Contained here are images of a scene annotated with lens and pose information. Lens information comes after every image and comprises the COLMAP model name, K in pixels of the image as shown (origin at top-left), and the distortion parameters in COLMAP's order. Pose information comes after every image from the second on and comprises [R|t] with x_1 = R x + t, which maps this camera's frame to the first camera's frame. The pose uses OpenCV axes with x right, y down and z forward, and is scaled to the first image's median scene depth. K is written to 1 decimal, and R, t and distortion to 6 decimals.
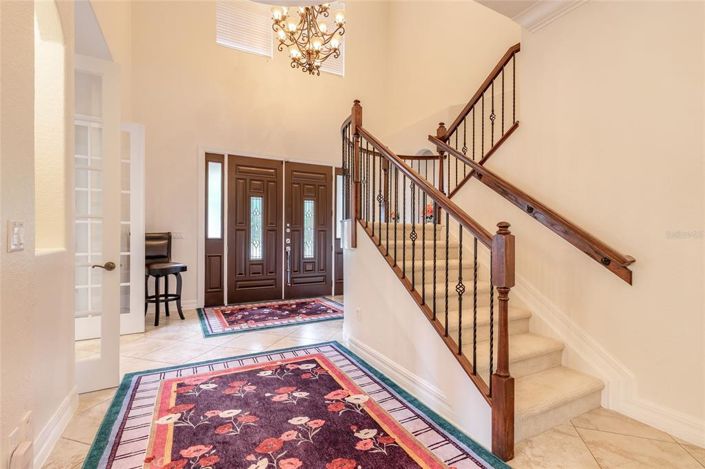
lens RADIAL K [[315.3, 0, 352.3], [0, 315.3, 234.5], [0, 0, 1]] dist [-0.000471, 0.000011]
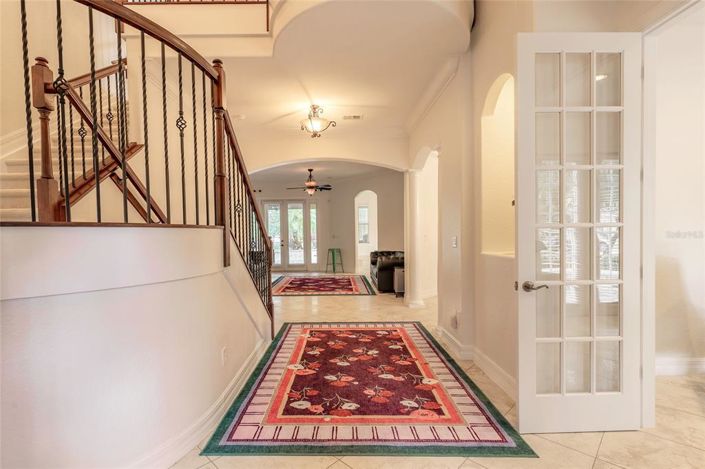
lens RADIAL K [[315.3, 0, 350.3], [0, 315.3, 238.0], [0, 0, 1]] dist [-0.000471, 0.000011]
pose [[-0.897505, -0.001655, 0.441001, -0.724419], [0.007962, 0.999769, 0.019956, -0.042126], [-0.440933, 0.021422, -0.897285, 1.946260]]
